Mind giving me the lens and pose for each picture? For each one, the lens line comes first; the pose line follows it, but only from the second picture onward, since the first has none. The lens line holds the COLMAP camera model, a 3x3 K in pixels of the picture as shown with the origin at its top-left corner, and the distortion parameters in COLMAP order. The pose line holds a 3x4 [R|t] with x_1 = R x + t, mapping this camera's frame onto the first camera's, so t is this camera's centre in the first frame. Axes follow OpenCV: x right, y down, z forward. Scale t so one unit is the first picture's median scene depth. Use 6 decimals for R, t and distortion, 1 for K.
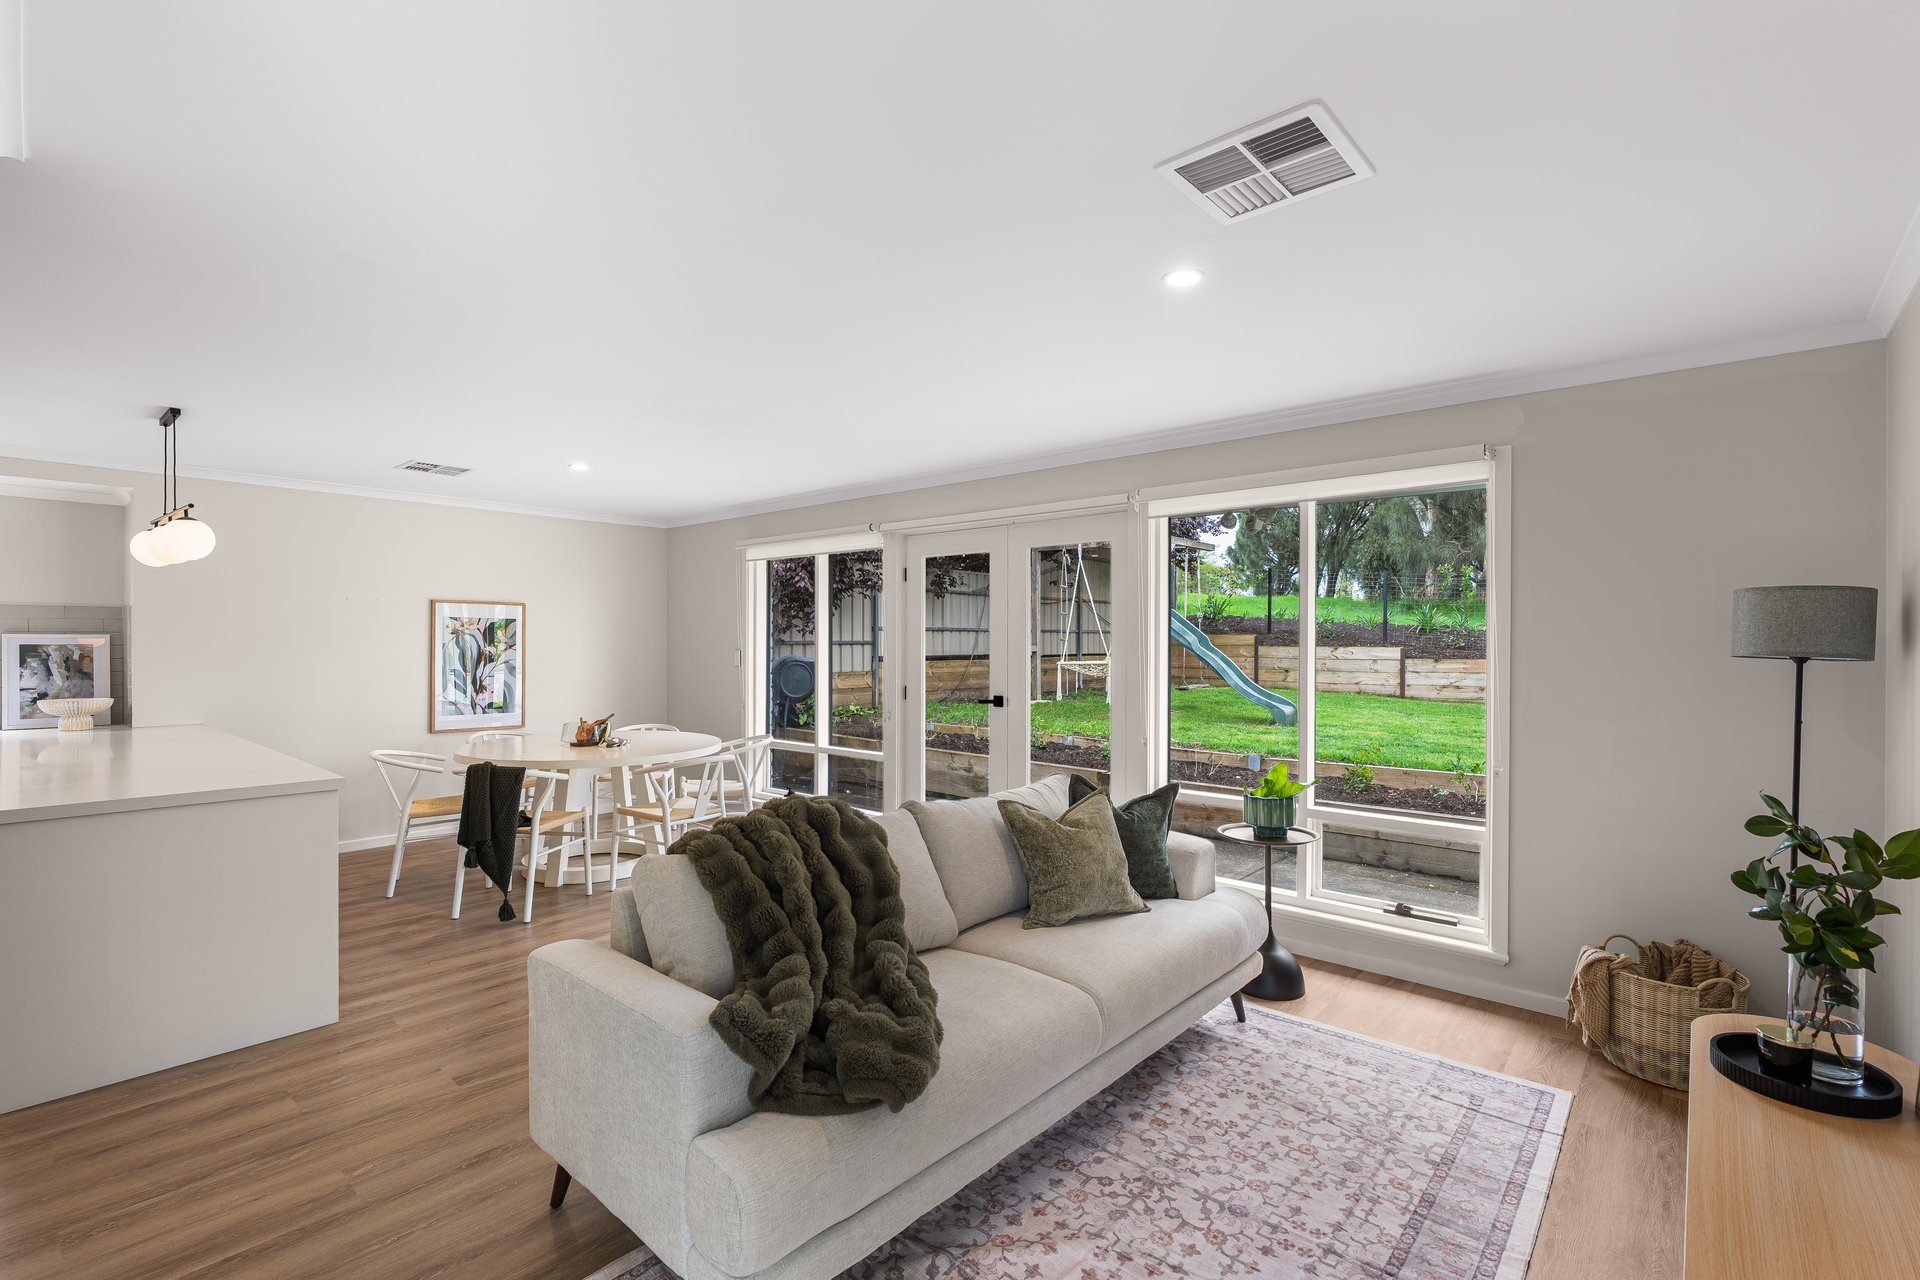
lens RADIAL K [[862.9, 0, 954.7], [0, 862.9, 644.8], [0, 0, 1]] dist [-0.005460, 0.001097]
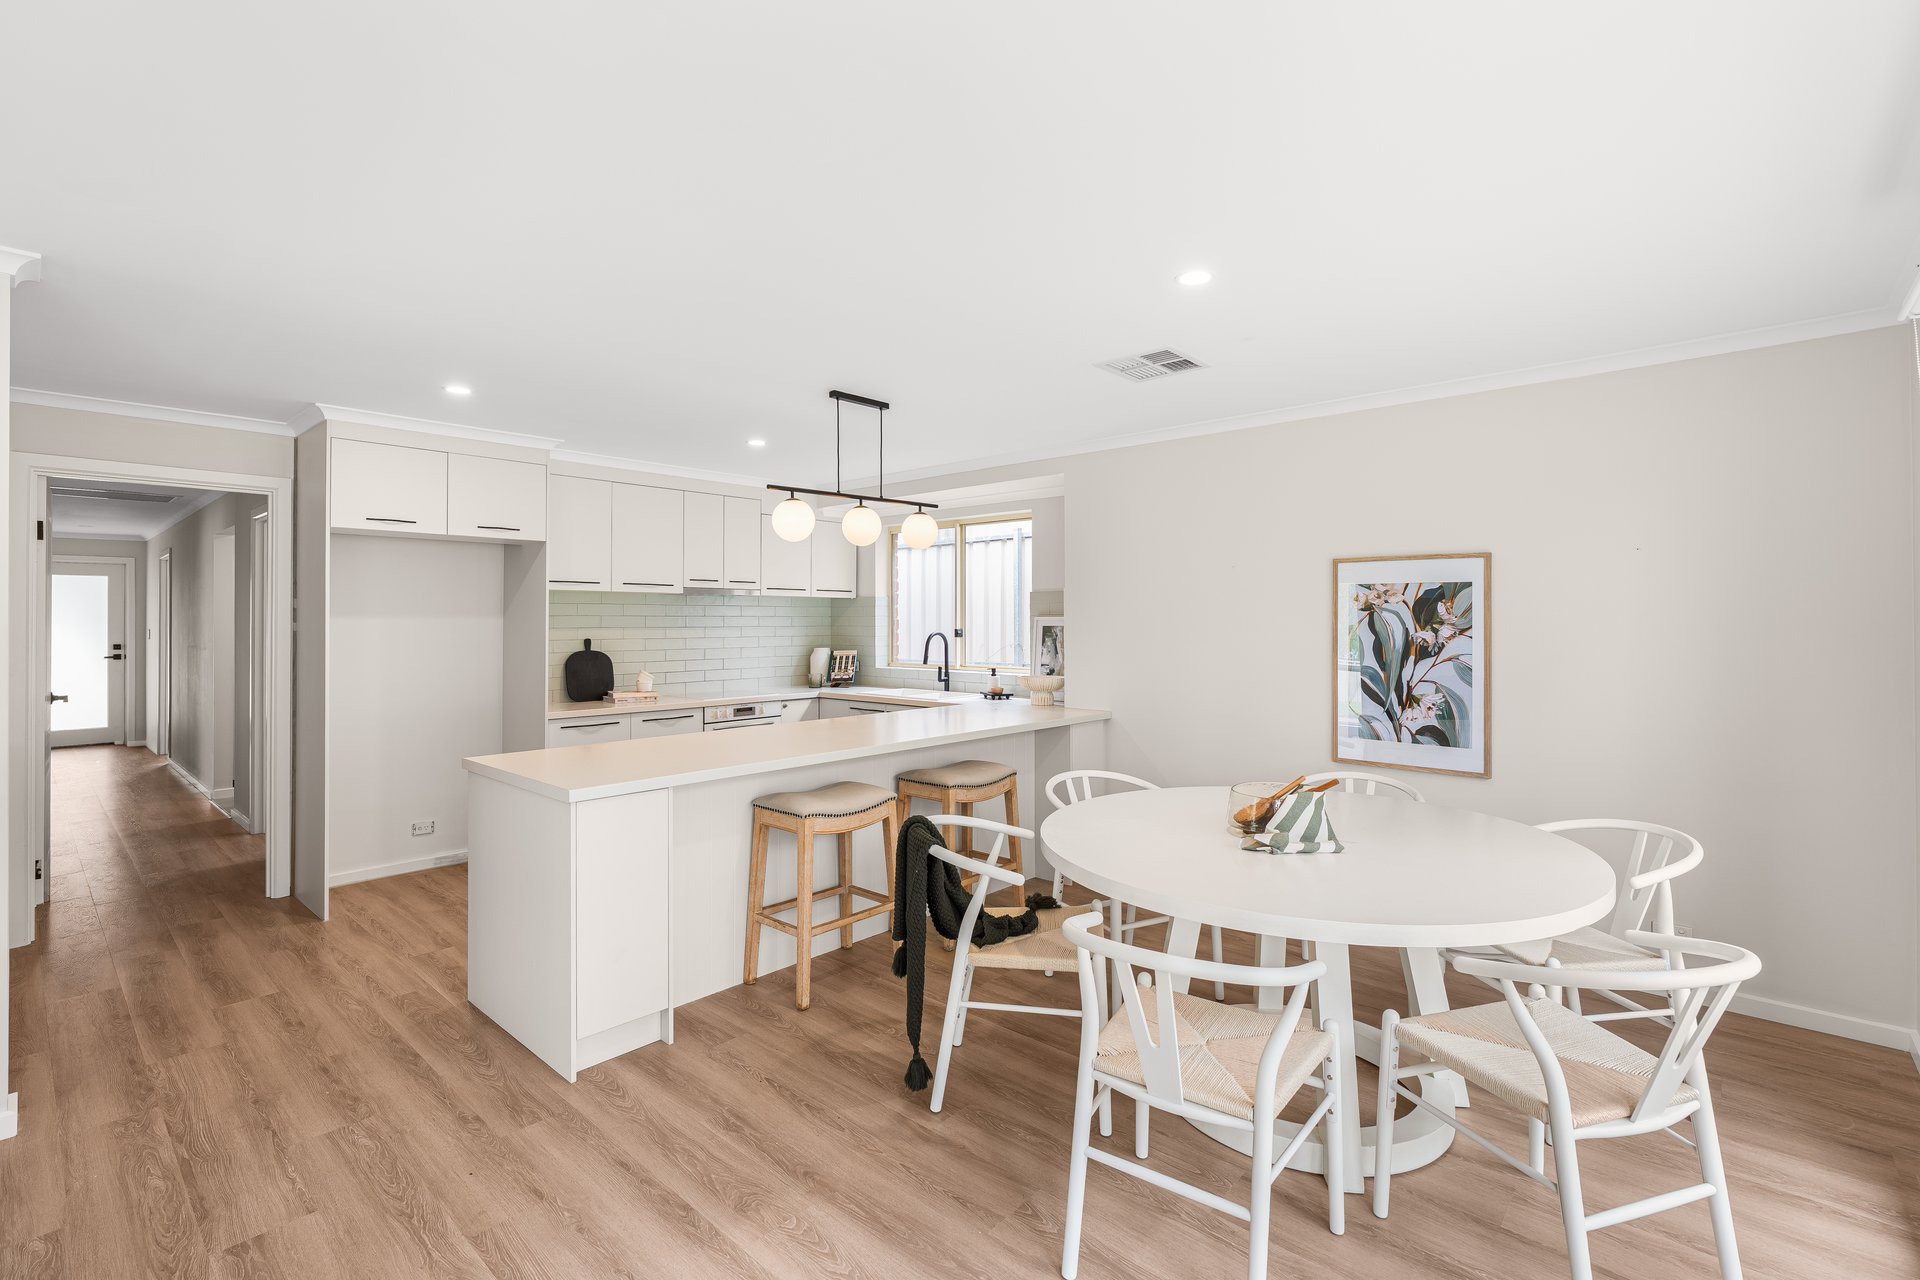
lens RADIAL K [[862.9, 0, 962.6], [0, 862.9, 619.5], [0, 0, 1]] dist [-0.005460, 0.001097]
pose [[-0.008823, -0.005784, -0.999944, 0.055675], [-0.003103, 0.999979, -0.005756, -0.001496], [0.999956, 0.003052, -0.008841, 0.714434]]
